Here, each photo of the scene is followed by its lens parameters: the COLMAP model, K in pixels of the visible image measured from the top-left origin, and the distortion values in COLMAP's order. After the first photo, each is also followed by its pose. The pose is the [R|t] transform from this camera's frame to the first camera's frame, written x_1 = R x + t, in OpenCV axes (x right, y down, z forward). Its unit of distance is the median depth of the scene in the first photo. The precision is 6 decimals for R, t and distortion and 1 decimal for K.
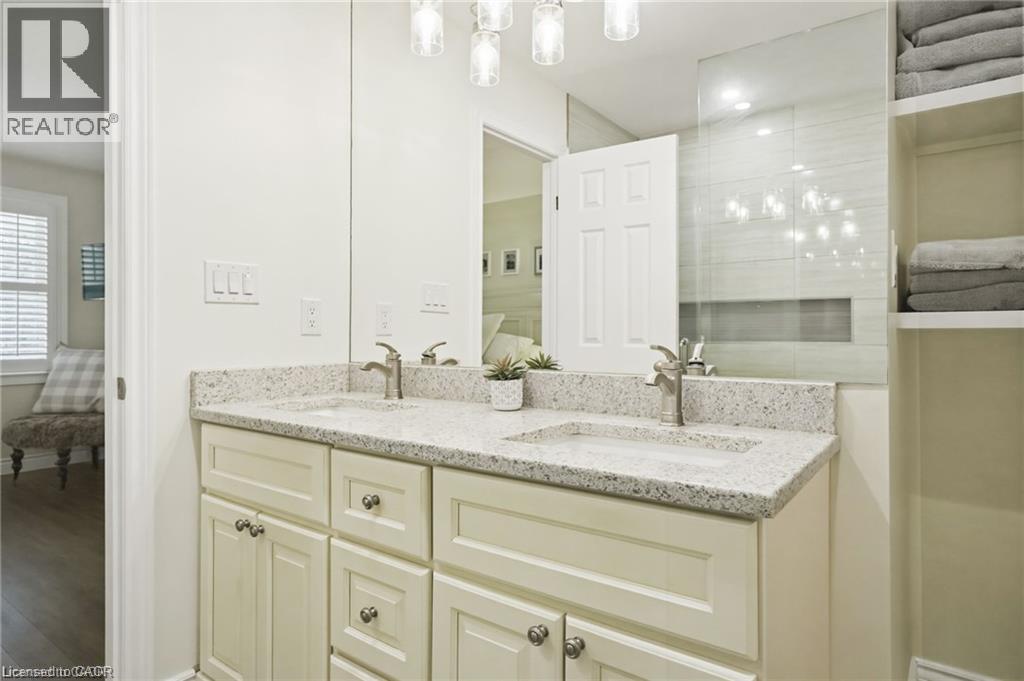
lens RADIAL K [[596.5, 0, 512.0], [0, 596.5, 340.5], [0, 0, 1]] dist [-0.048443, -0.000020]
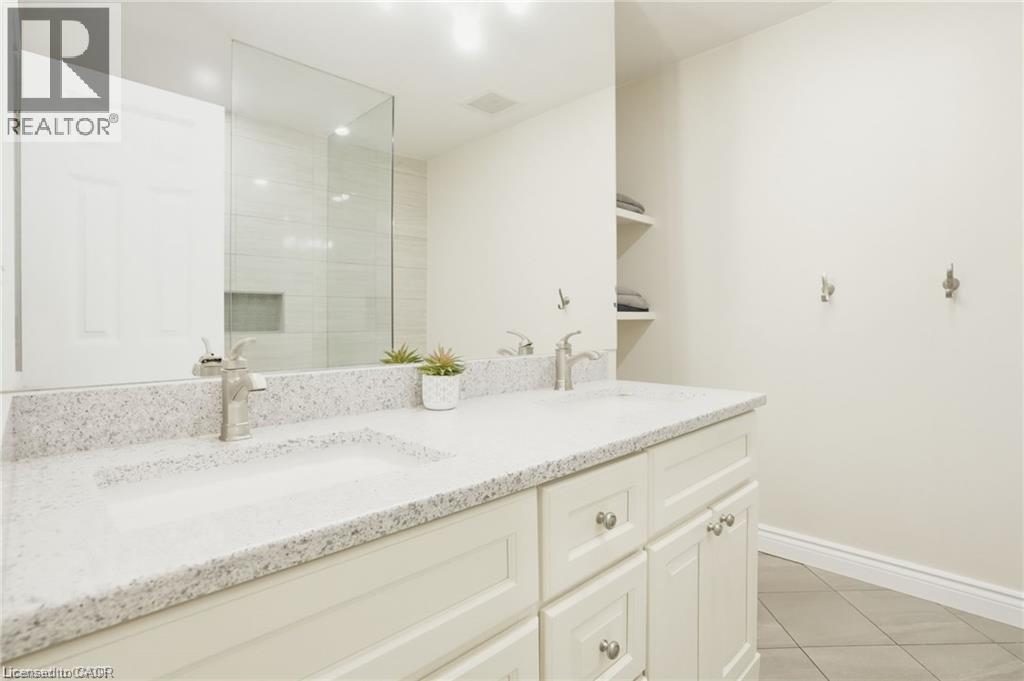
lens RADIAL K [[503.8, 0, 518.9], [0, 503.8, 334.9], [0, 0, 1]] dist [-0.083077, 0.027907]
pose [[0.147309, -0.023971, 0.988800, -0.850101], [0.015265, 0.999642, 0.021960, -0.008977], [-0.988973, 0.011859, 0.147622, 0.907136]]
